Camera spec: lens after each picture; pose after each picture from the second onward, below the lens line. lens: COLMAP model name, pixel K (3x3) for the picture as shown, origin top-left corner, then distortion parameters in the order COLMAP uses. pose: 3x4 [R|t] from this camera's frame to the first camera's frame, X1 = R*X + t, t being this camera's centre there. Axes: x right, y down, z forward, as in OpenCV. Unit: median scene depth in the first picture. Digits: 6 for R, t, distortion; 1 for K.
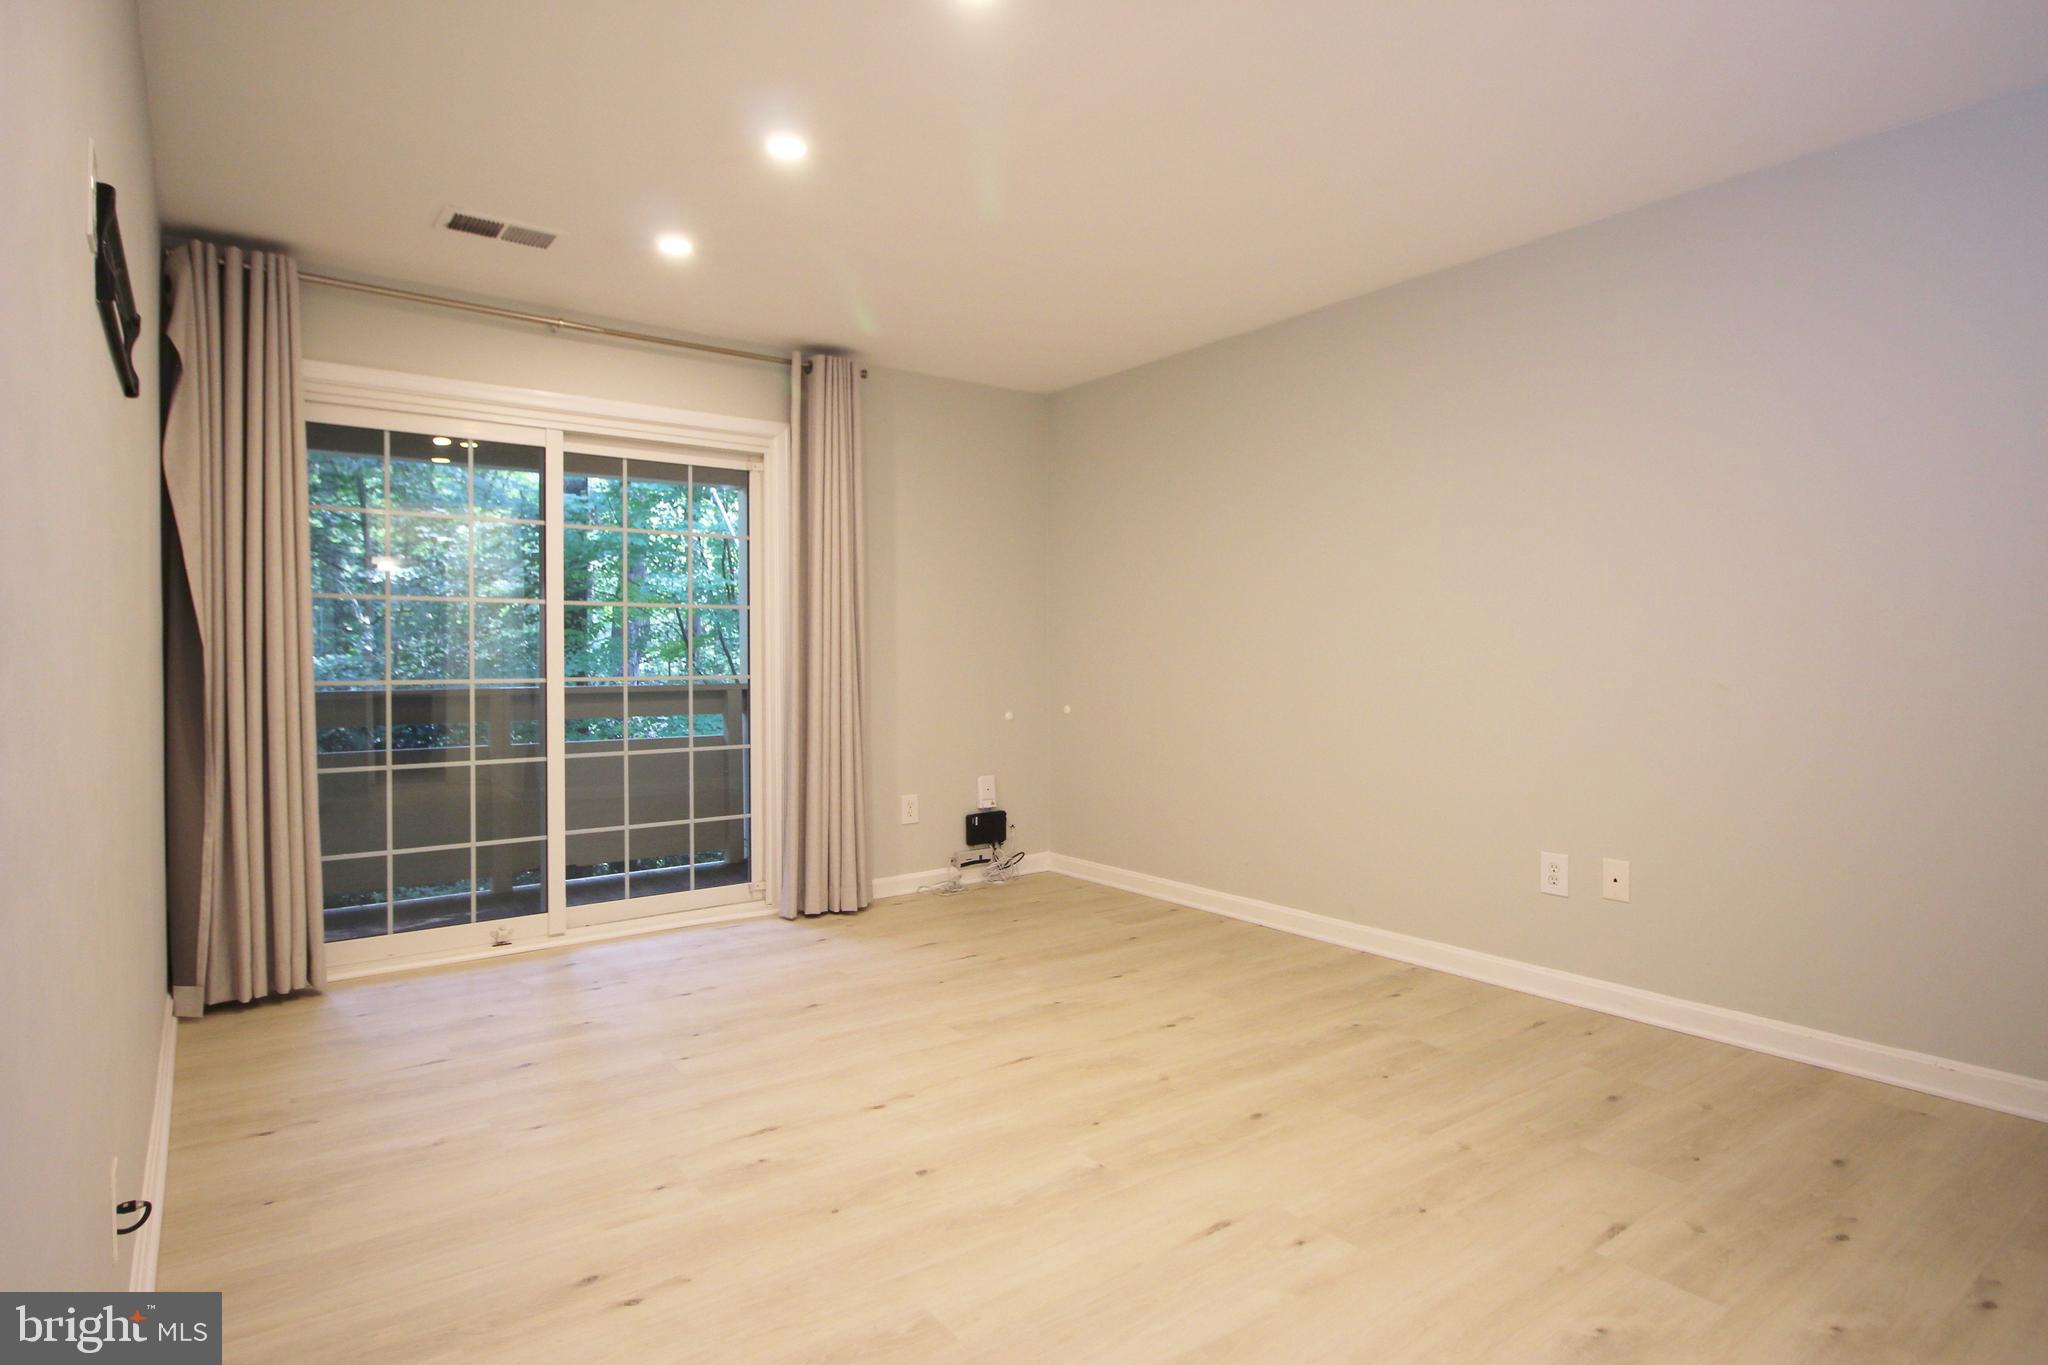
lens RADIAL K [[1074.1, 0, 1035.4], [0, 1074.1, 678.5], [0, 0, 1]] dist [-0.007668, -0.005283]
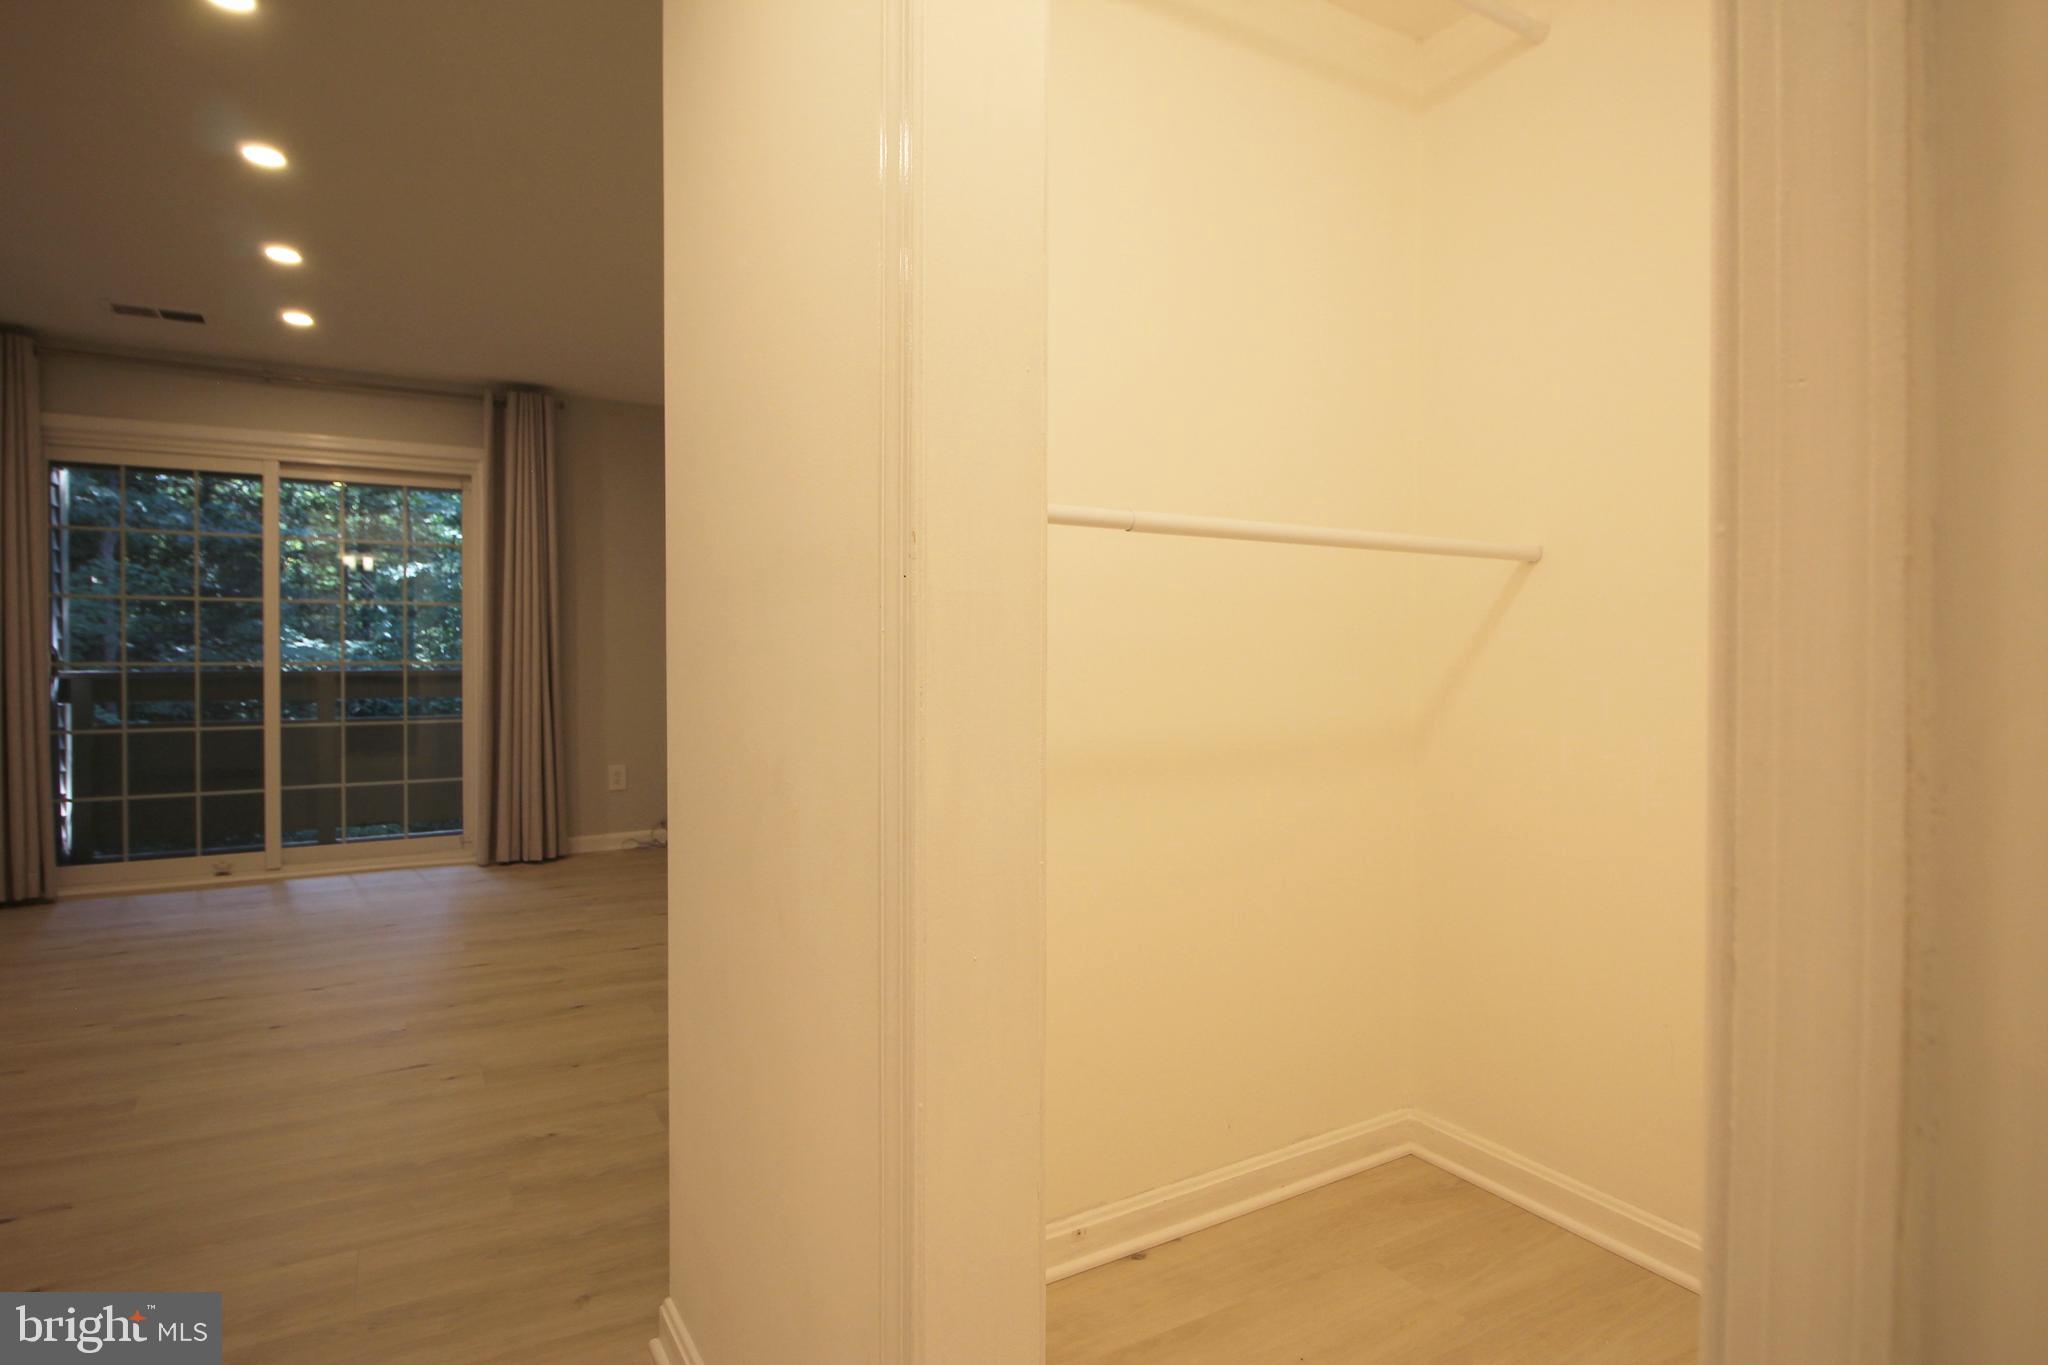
lens RADIAL K [[1074.1, 0, 1026.4], [0, 1074.1, 678.0], [0, 0, 1]] dist [-0.007668, -0.005283]
pose [[0.994694, 0.011939, -0.102181, 0.540955], [-0.011145, 0.999903, 0.008337, -0.001606], [0.102271, -0.007154, 0.994731, -0.136363]]
